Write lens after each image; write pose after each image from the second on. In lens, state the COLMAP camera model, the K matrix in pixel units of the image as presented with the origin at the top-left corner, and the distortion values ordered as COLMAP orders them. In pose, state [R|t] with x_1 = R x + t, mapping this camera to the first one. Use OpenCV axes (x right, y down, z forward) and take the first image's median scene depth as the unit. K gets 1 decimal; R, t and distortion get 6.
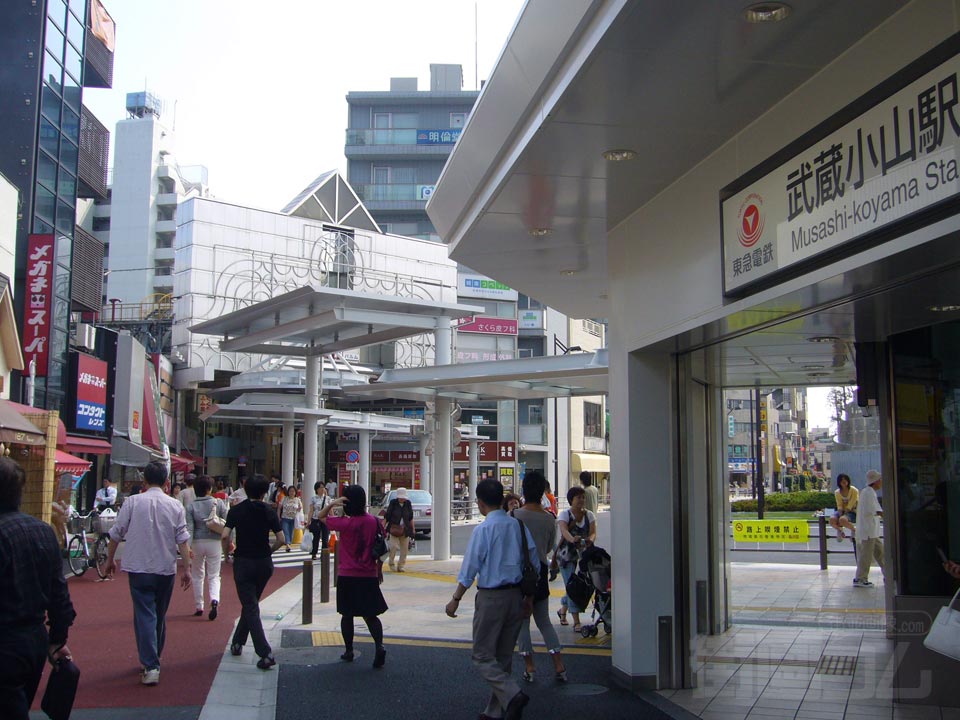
lens RADIAL K [[1072.6, 0, 480.3], [0, 1072.6, 359.5], [0, 0, 1]] dist [-0.060137, 0.000000]
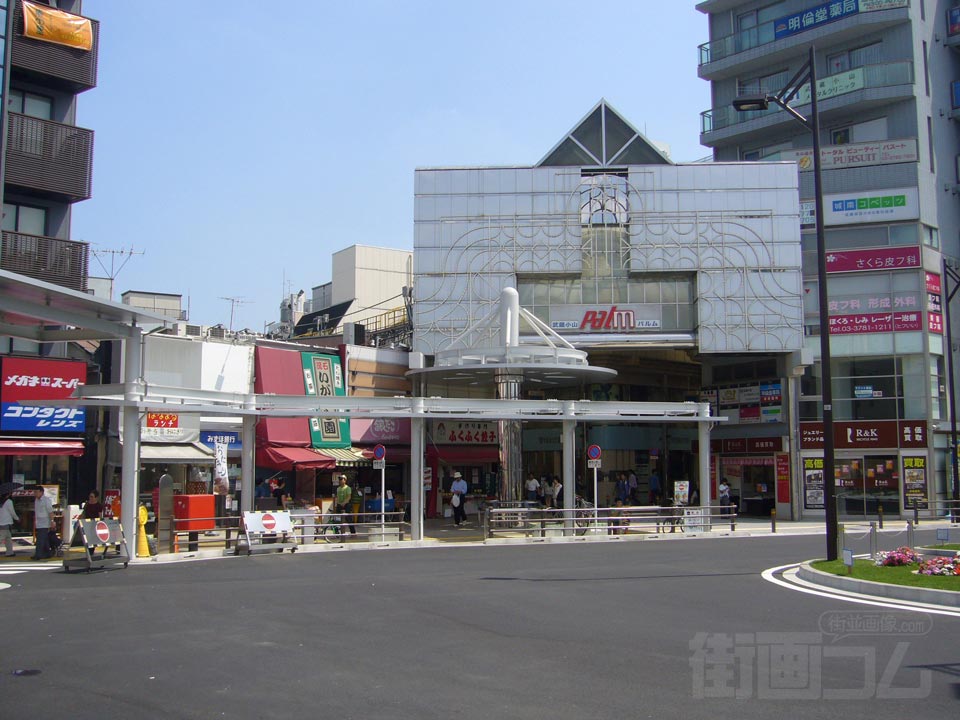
lens RADIAL K [[1072.6, 0, 480.1], [0, 1072.6, 356.5], [0, 0, 1]] dist [-0.060137, 0.000000]
pose [[0.686254, -0.078799, -0.723081, 0.343624], [0.084787, 0.996004, -0.028073, 0.031204], [0.722403, -0.042043, 0.690193, 0.320714]]
